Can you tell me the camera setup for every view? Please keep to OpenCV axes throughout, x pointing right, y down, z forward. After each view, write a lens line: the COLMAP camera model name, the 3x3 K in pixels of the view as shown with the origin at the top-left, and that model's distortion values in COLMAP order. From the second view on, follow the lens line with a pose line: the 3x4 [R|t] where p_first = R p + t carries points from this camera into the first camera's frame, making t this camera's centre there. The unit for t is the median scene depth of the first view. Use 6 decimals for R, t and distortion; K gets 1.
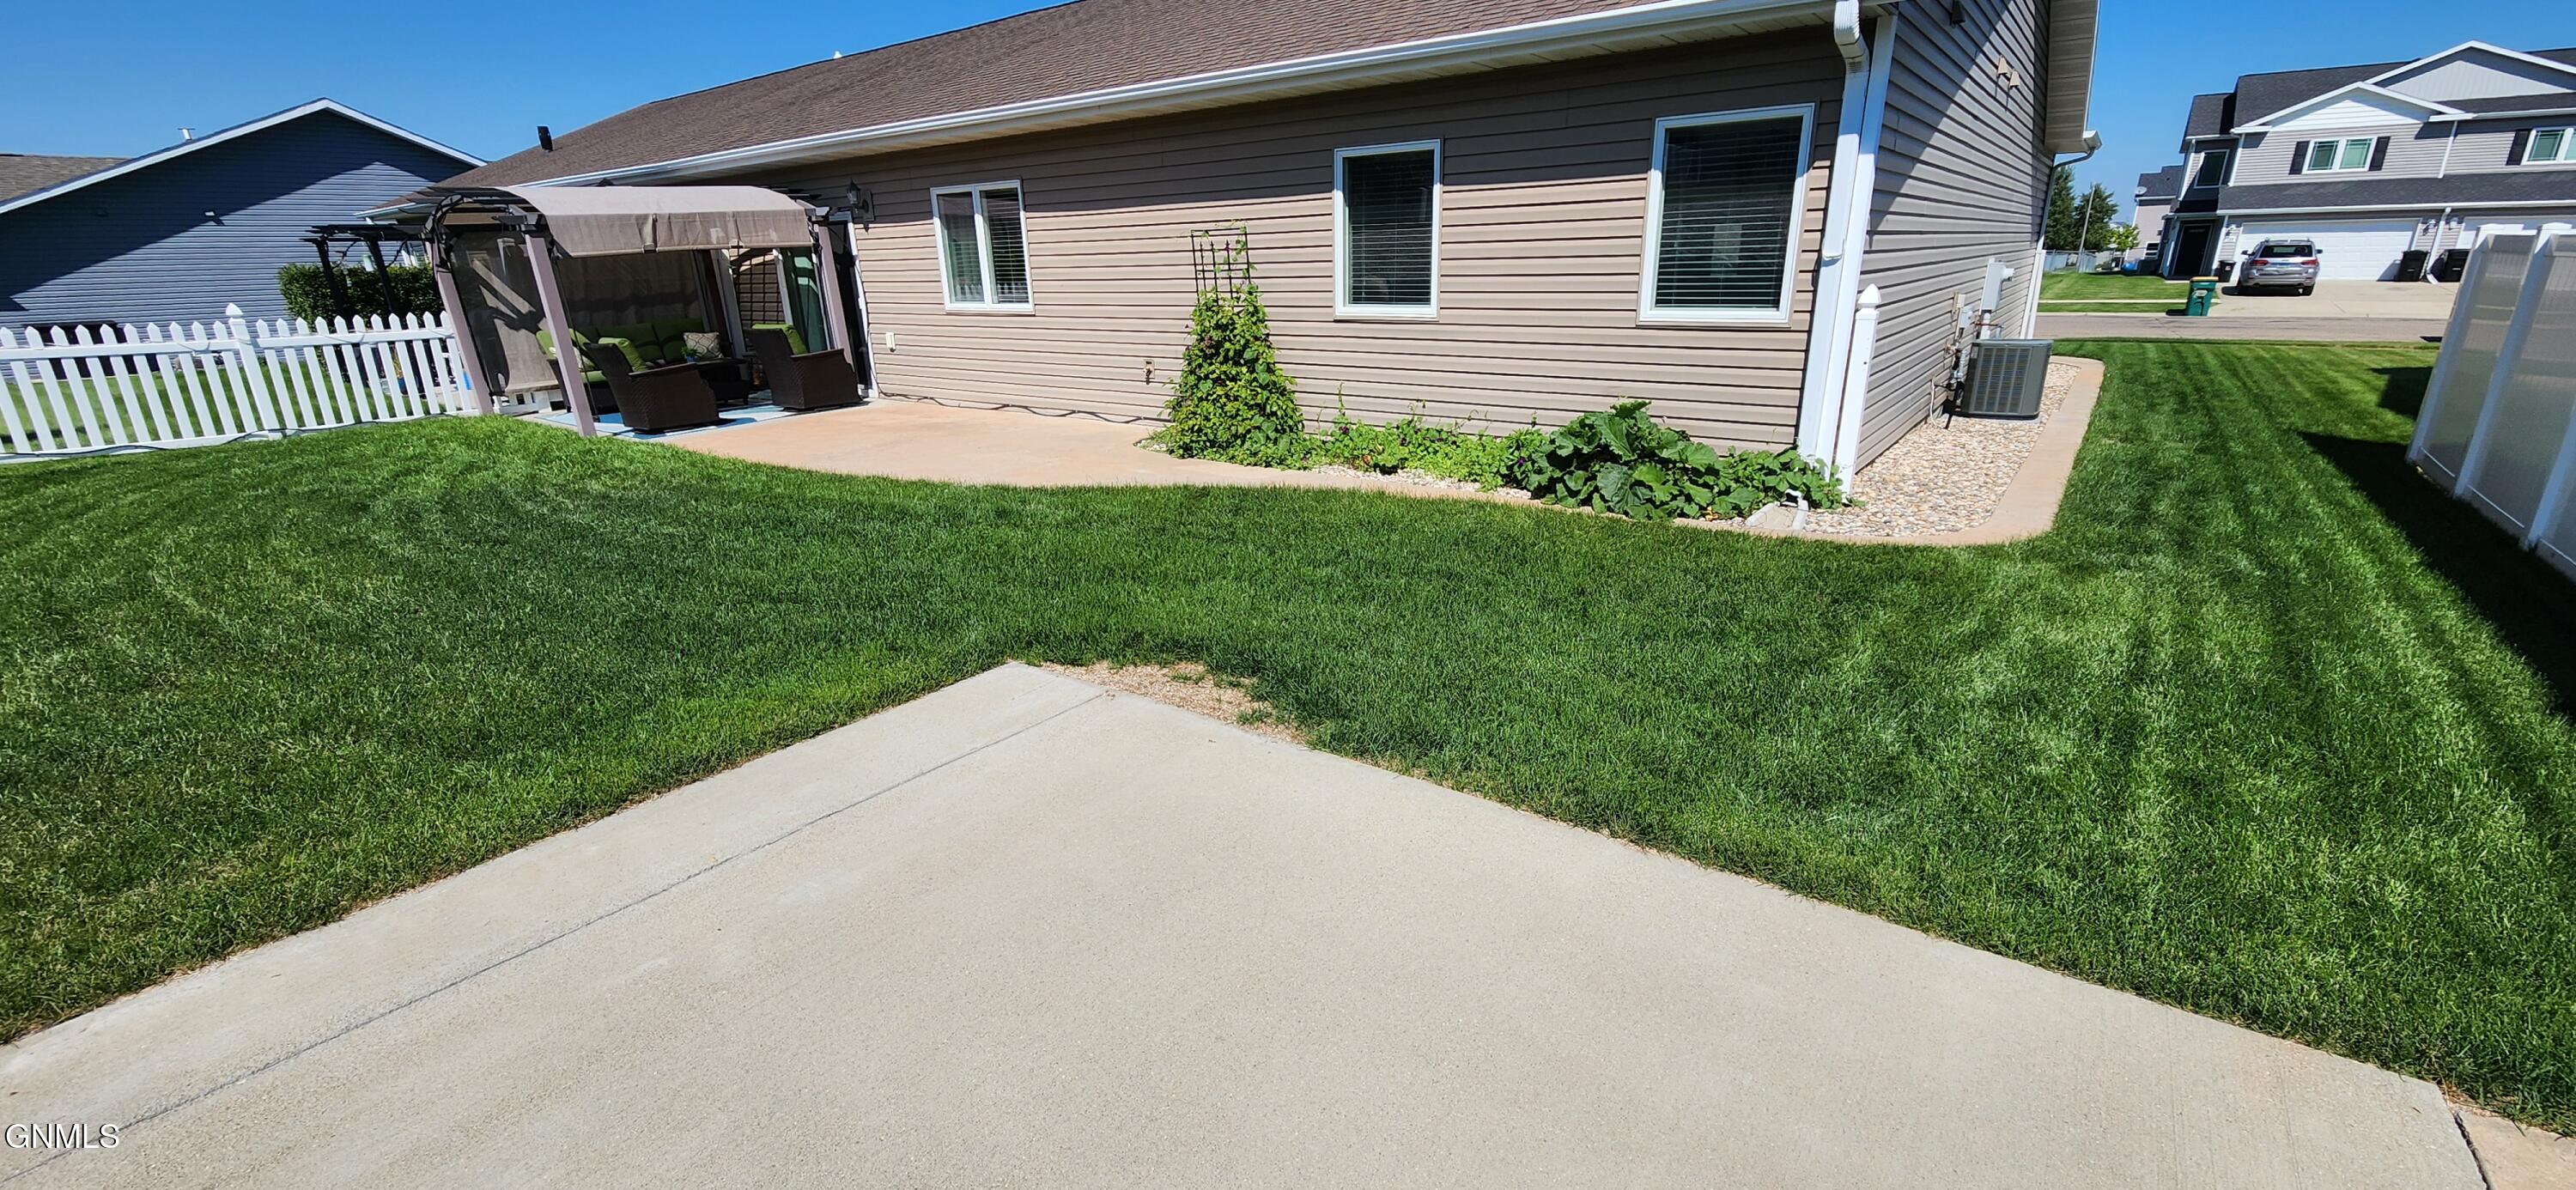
lens RADIAL K [[1048.4, 0, 1288.8], [0, 1048.4, 612.4], [0, 0, 1]] dist [0.005455, -0.004060]
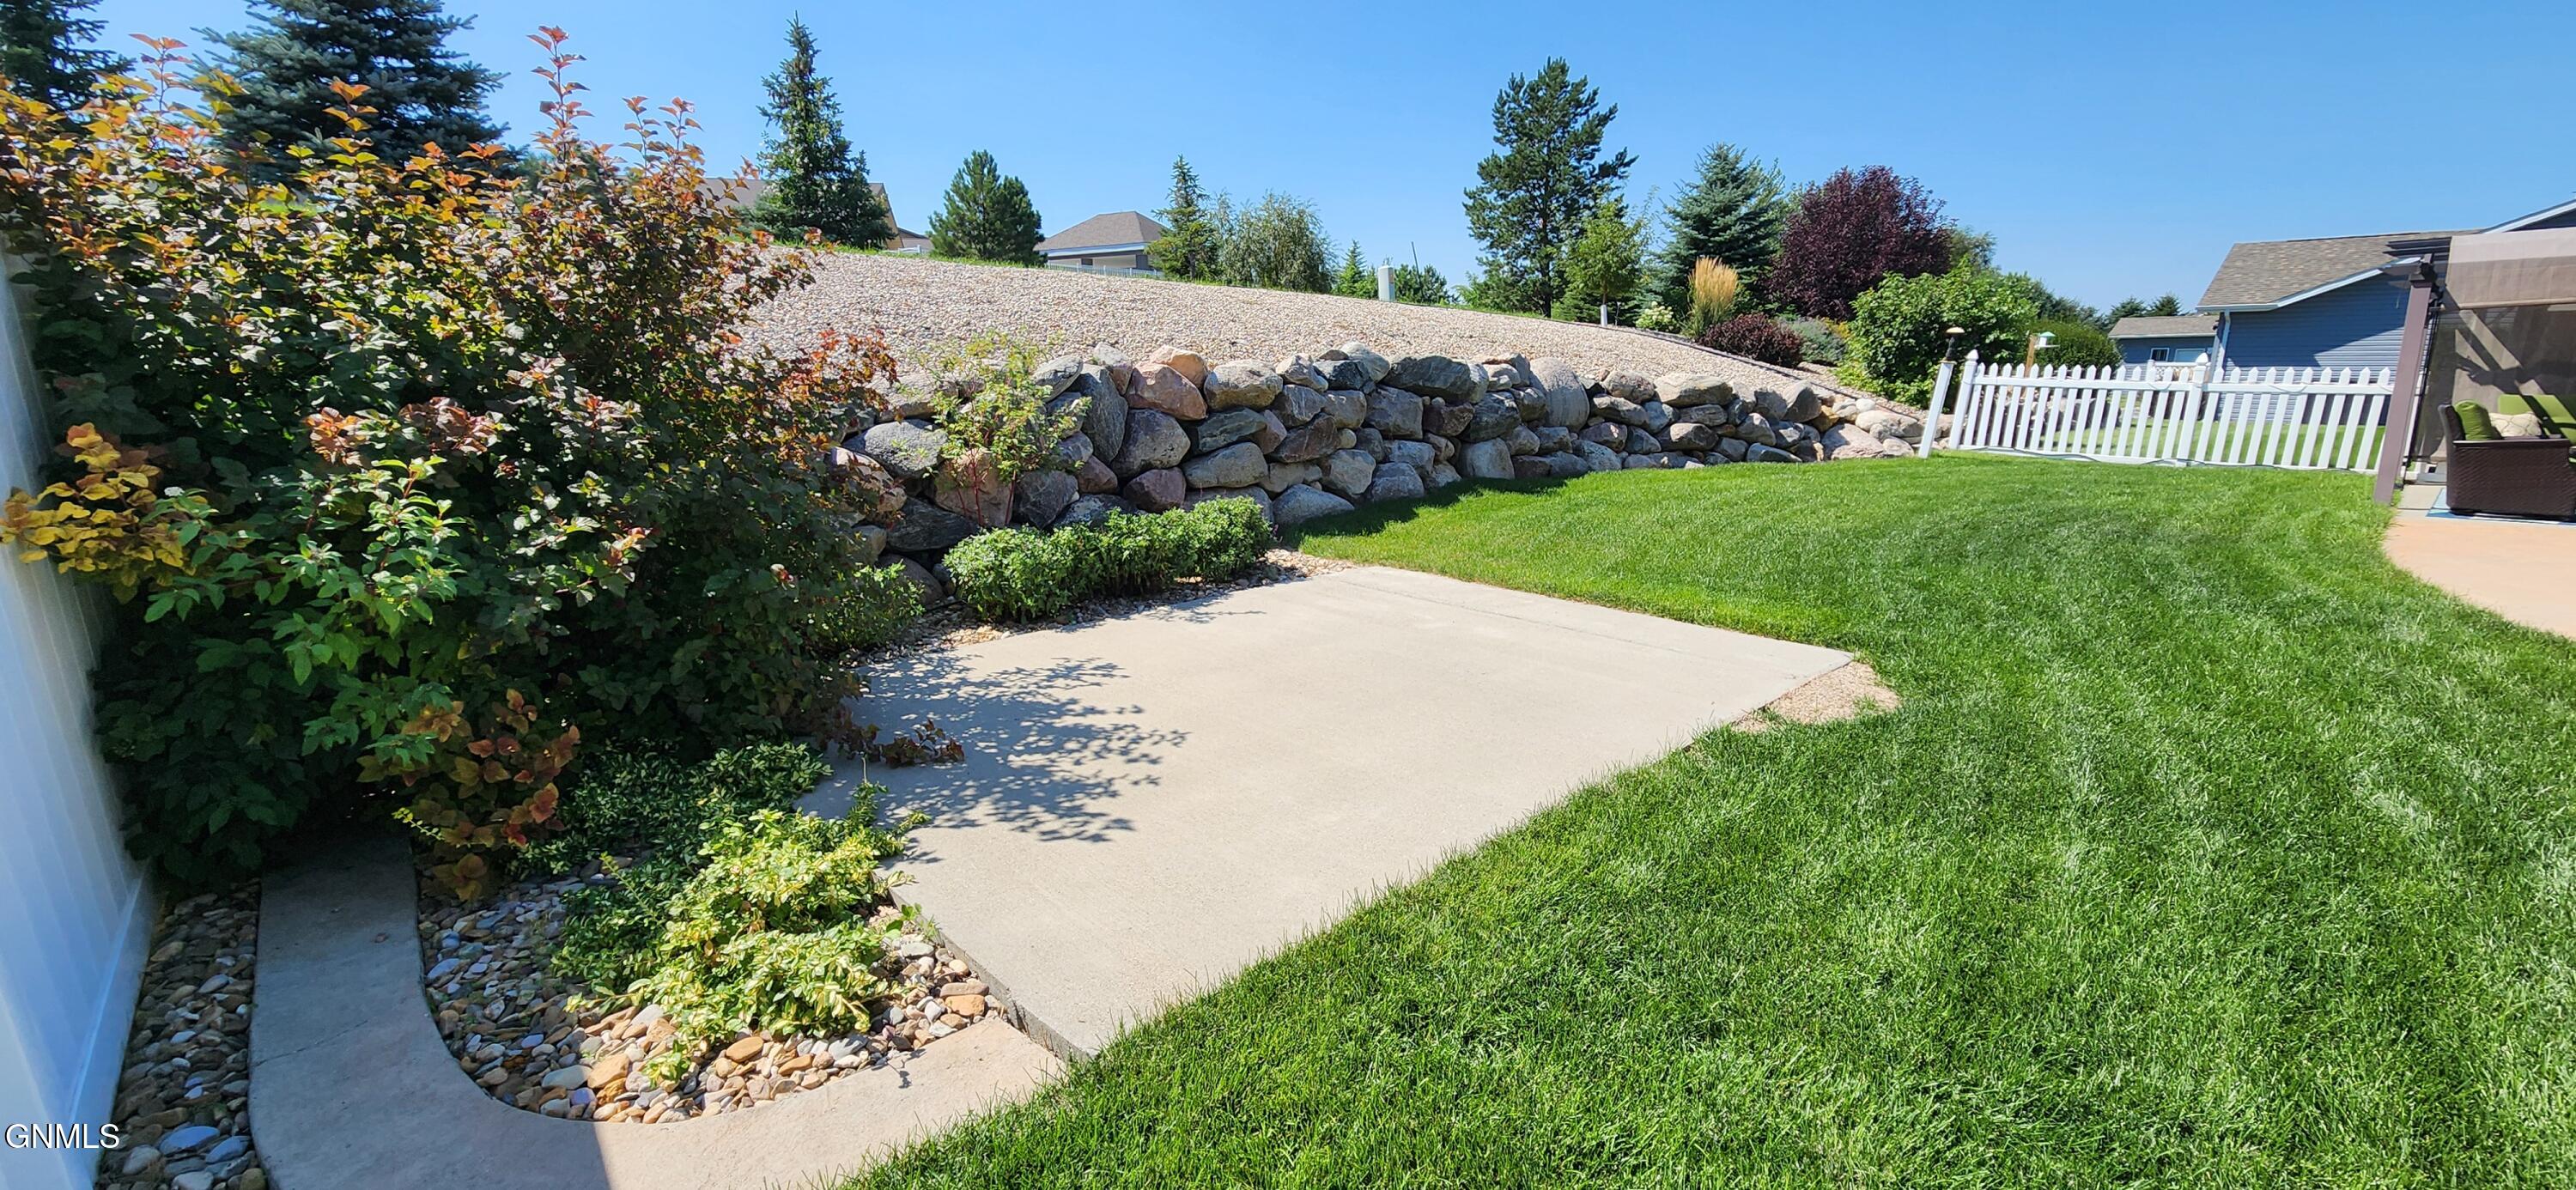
lens RADIAL K [[1048.4, 0, 1288.8], [0, 1048.4, 612.4], [0, 0, 1]] dist [0.005455, -0.004060]
pose [[-0.166303, 0.252055, -0.953316, 0.476331], [-0.309384, 0.904623, 0.293152, -0.069263], [0.936282, 0.343693, -0.072460, 0.263315]]
